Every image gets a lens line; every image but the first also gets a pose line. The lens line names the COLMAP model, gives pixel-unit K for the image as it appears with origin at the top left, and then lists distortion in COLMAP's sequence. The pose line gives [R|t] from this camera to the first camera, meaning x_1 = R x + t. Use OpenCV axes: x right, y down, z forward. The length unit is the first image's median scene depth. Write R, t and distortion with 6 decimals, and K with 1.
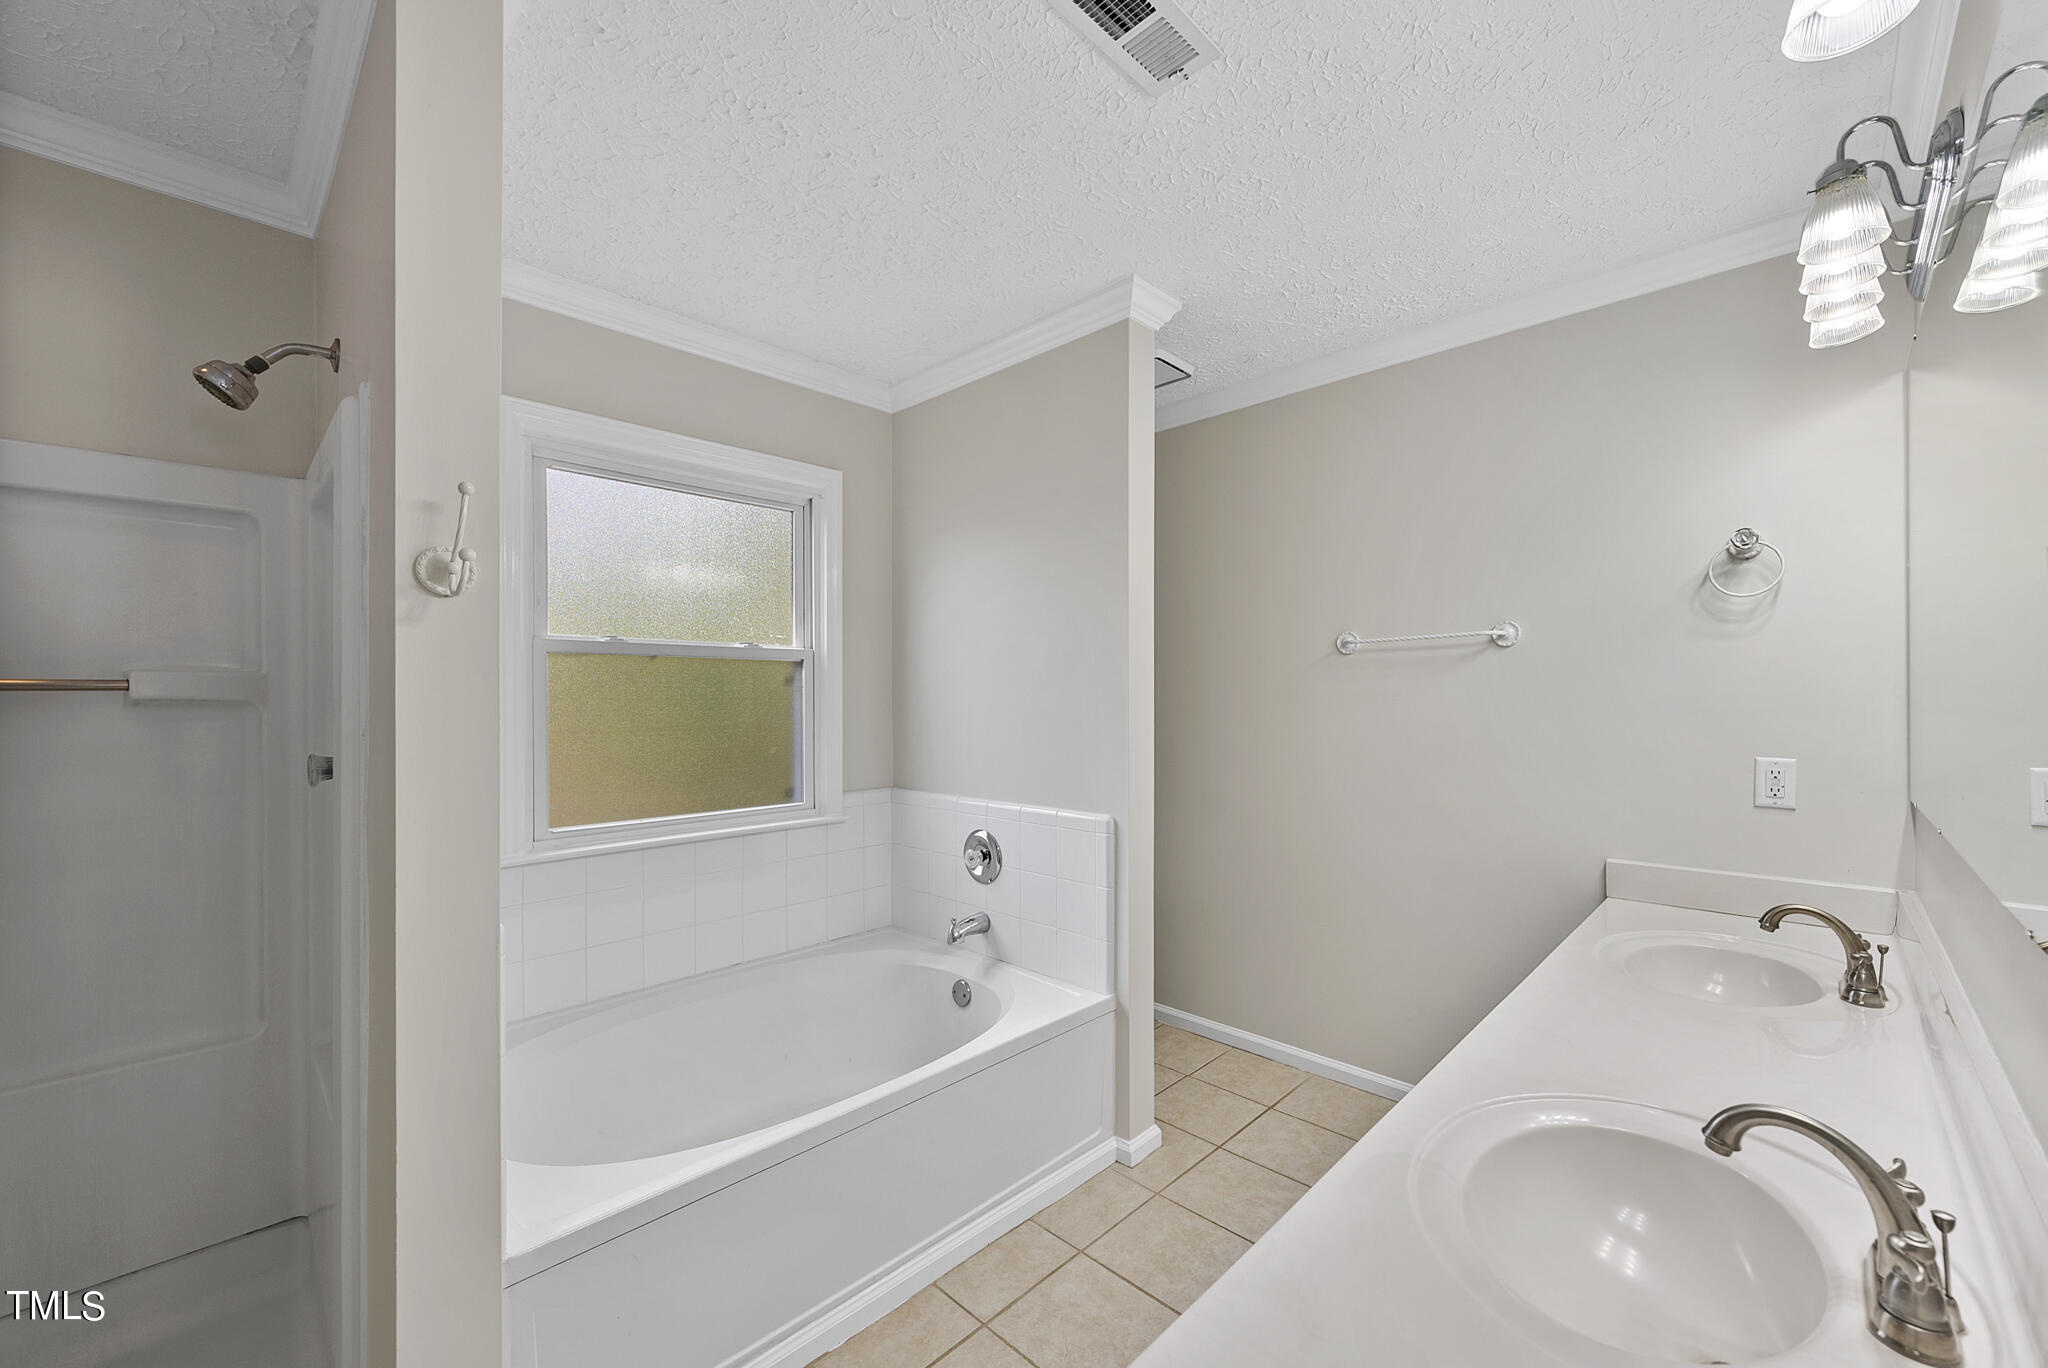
lens RADIAL K [[812.9, 0, 1027.1], [0, 812.9, 691.0], [0, 0, 1]] dist [0.001975, 0.000274]
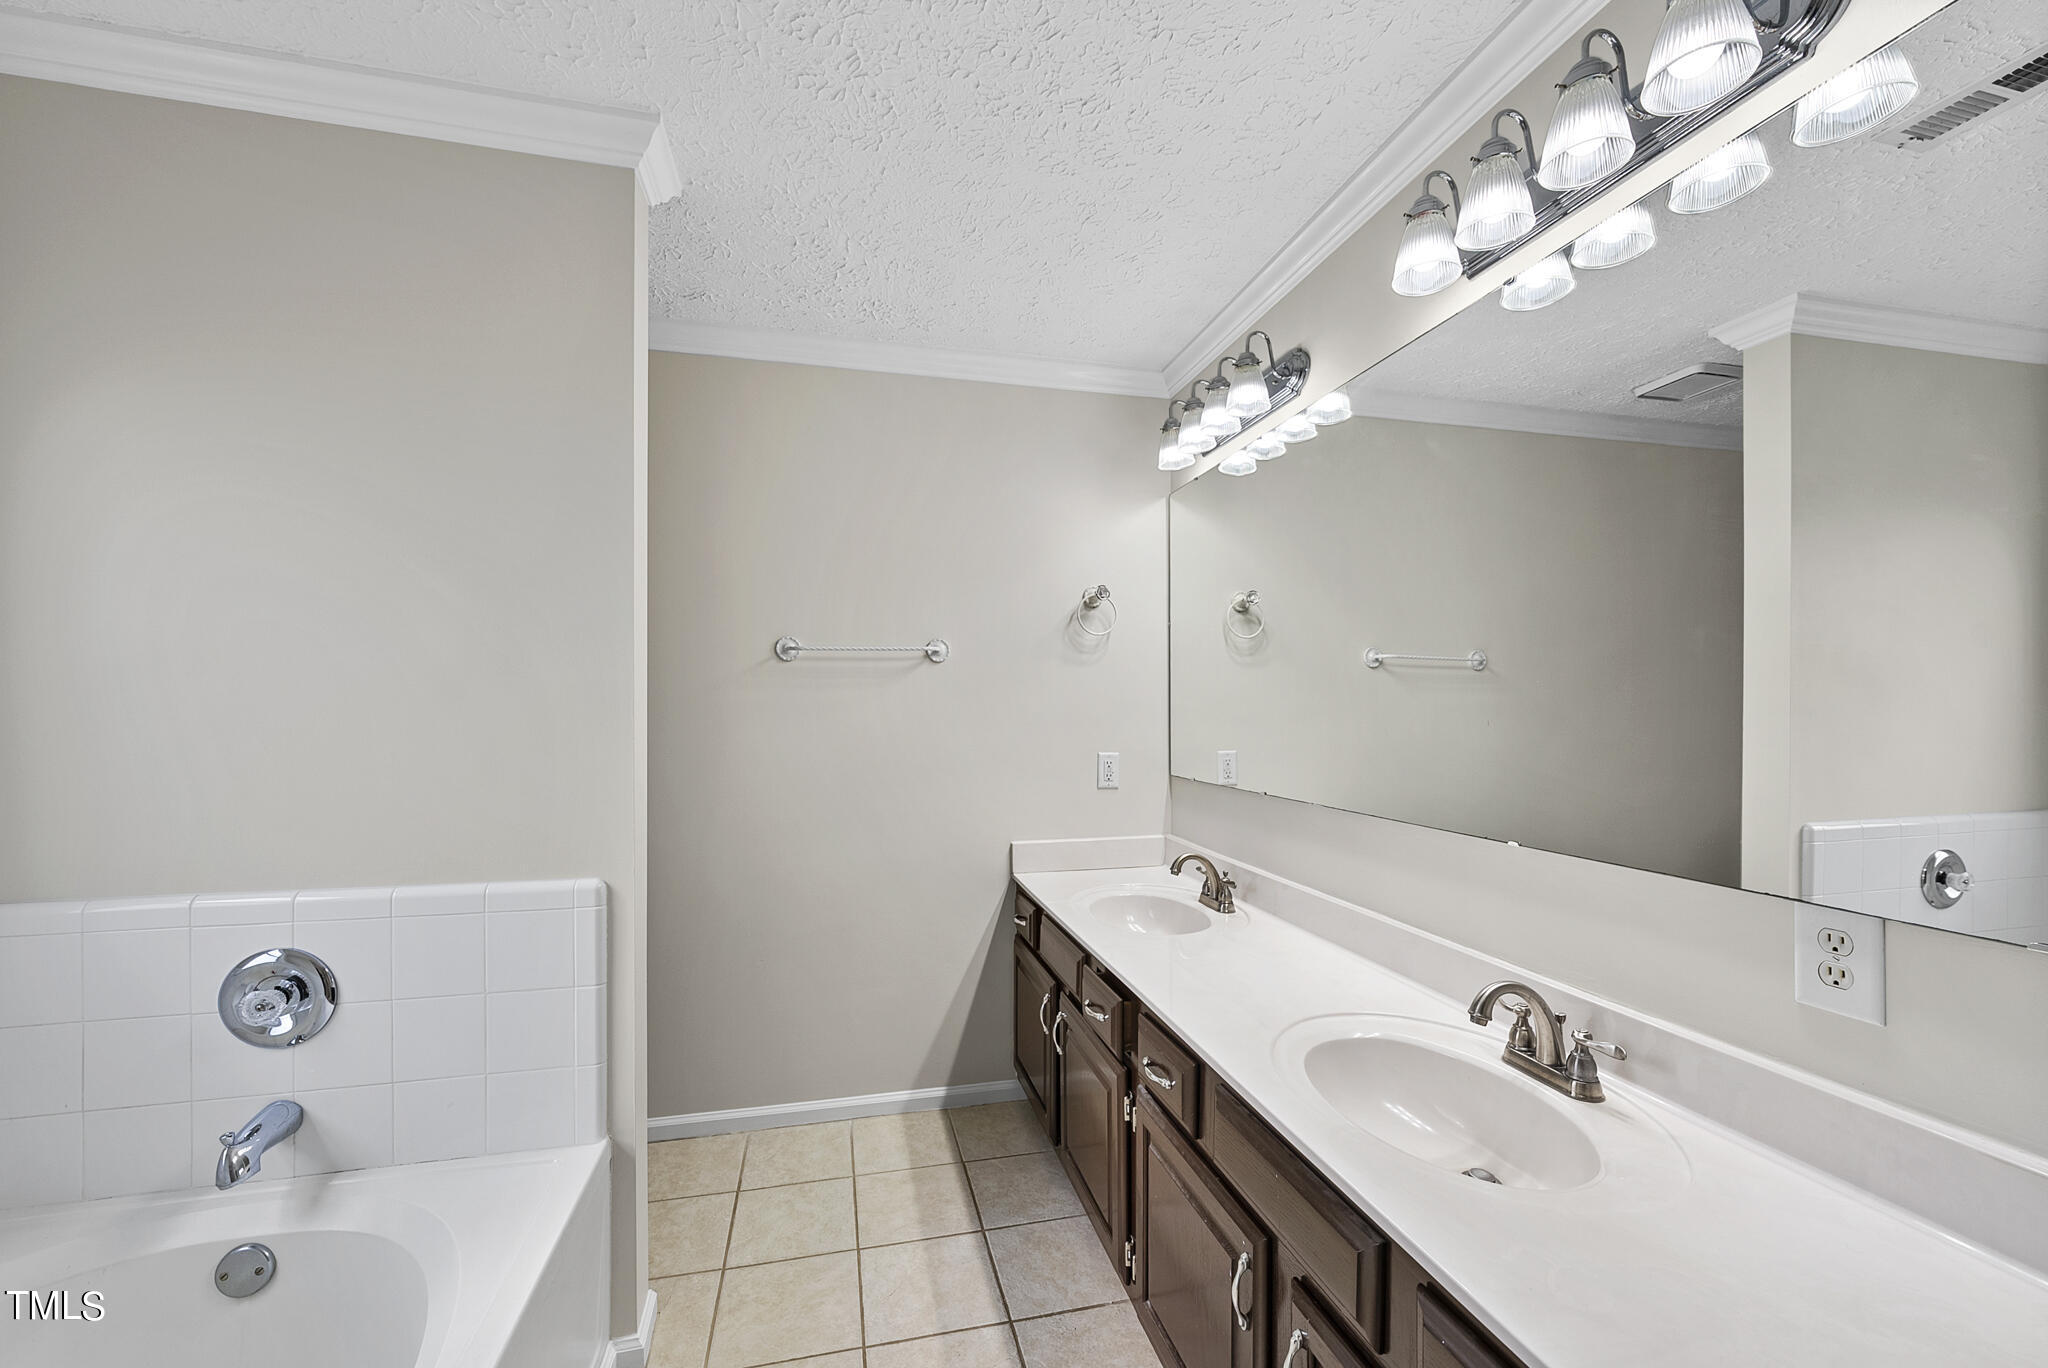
lens RADIAL K [[812.9, 0, 1023.6], [0, 812.9, 703.4], [0, 0, 1]] dist [0.001975, 0.000274]
pose [[0.529350, 0.007989, 0.848366, -0.278239], [-0.013033, 0.999914, -0.001284, 0.001365], [-0.848304, -0.010377, 0.529408, 0.317664]]
